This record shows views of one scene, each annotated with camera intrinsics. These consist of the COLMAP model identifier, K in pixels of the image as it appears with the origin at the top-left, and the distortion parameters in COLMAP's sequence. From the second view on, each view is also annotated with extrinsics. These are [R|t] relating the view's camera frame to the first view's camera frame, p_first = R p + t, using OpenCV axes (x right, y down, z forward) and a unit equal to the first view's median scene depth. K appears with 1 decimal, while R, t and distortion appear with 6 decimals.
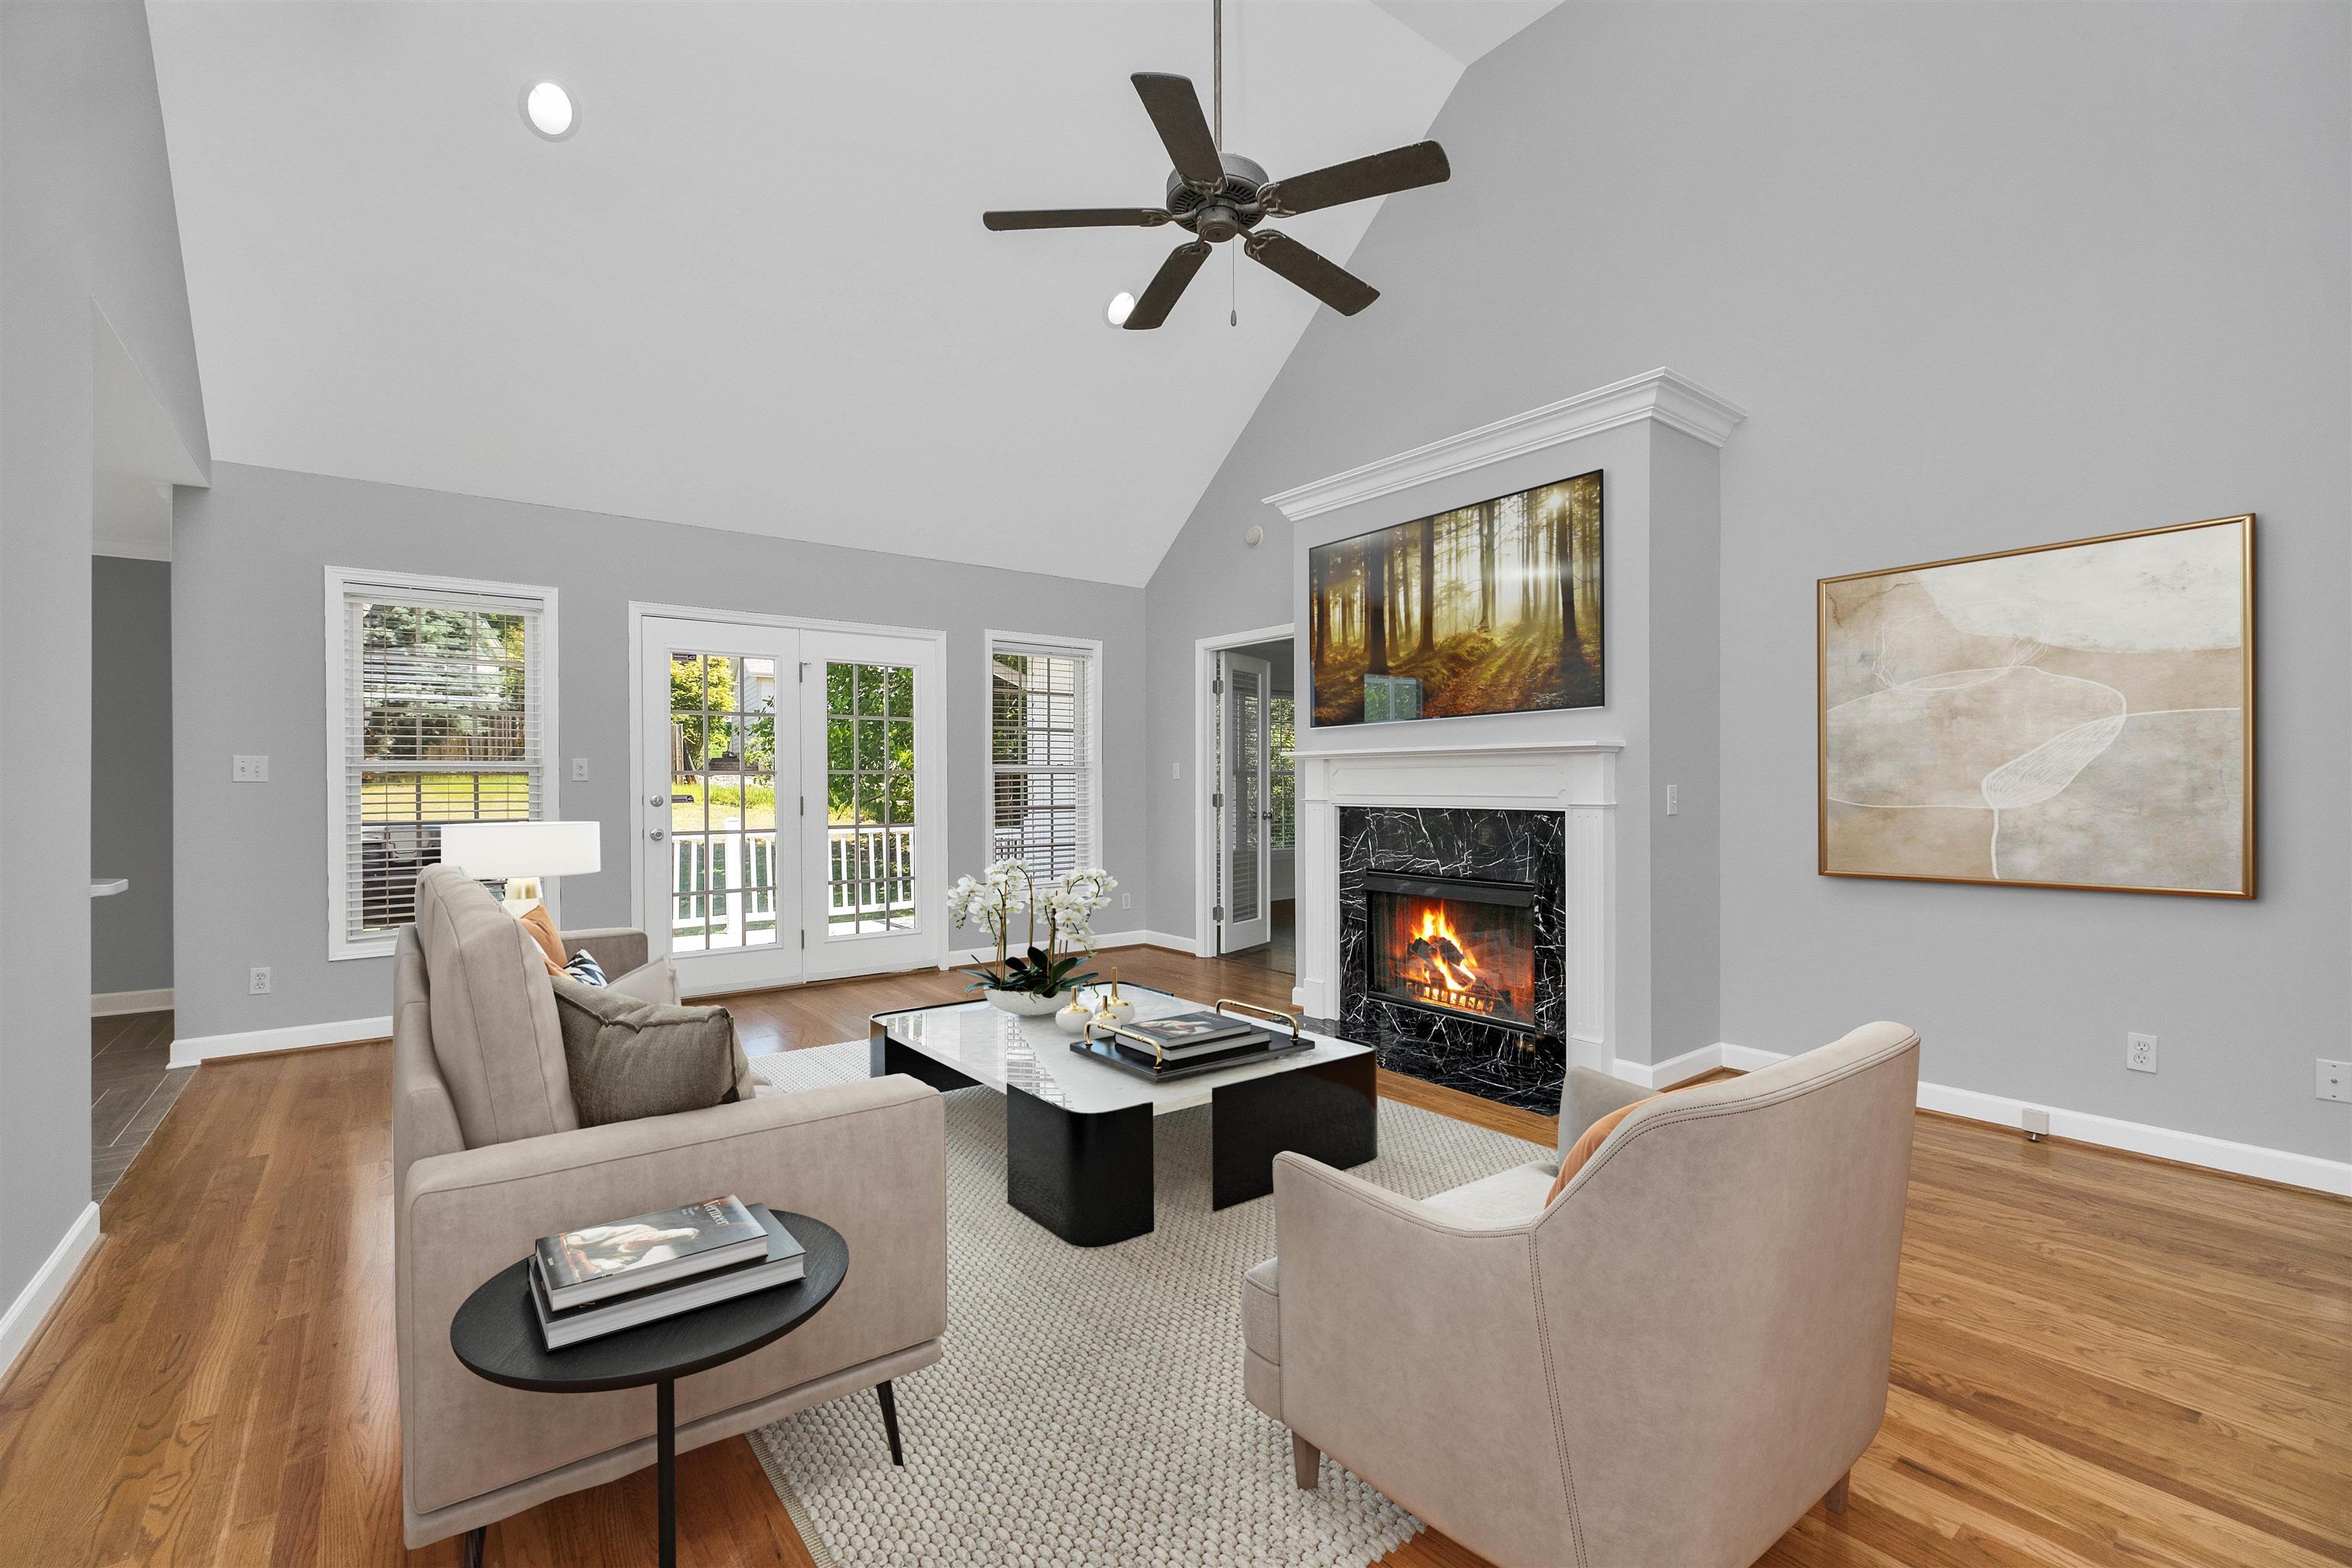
lens RADIAL K [[1016.0, 0, 1178.5], [0, 1016.0, 788.7], [0, 0, 1]] dist [-0.001748, -0.002684]
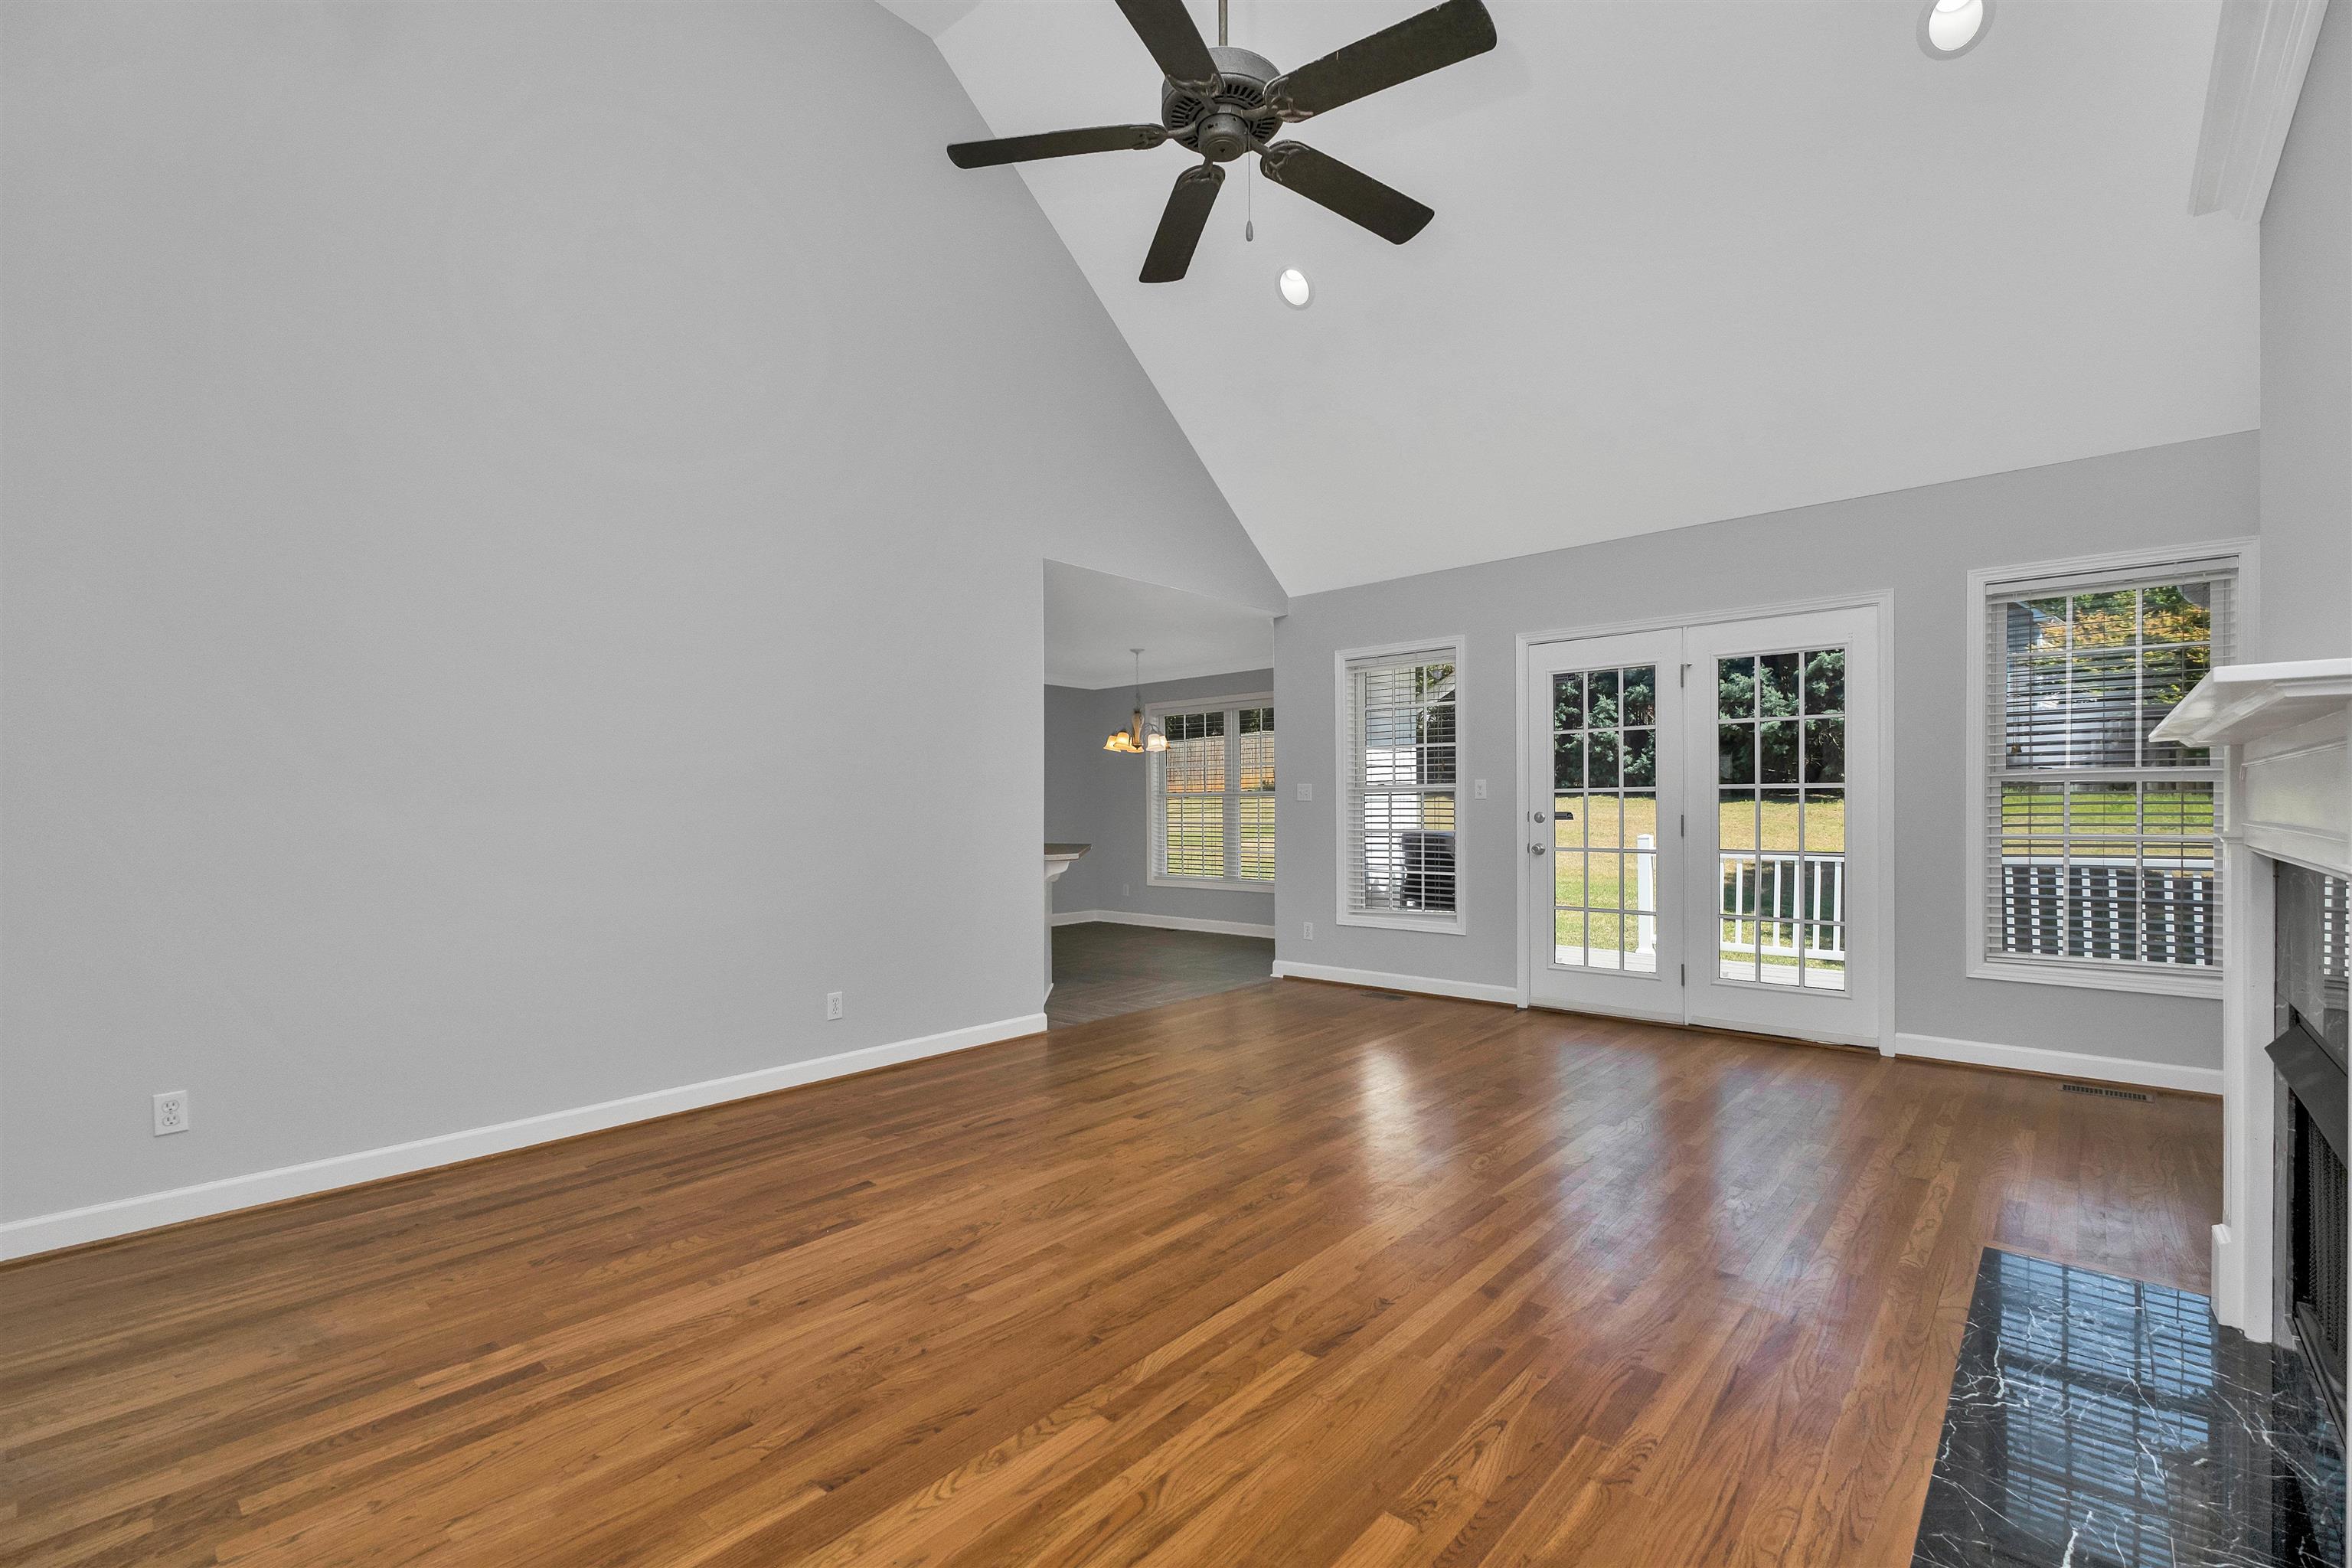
lens RADIAL K [[1016.0, 0, 1171.3], [0, 1016.0, 797.6], [0, 0, 1]] dist [-0.001748, -0.002684]
pose [[0.170841, -0.002403, -0.985296, 0.457636], [0.001662, 0.999996, -0.002150, -0.006520], [0.985297, -0.001270, 0.170844, 0.426835]]
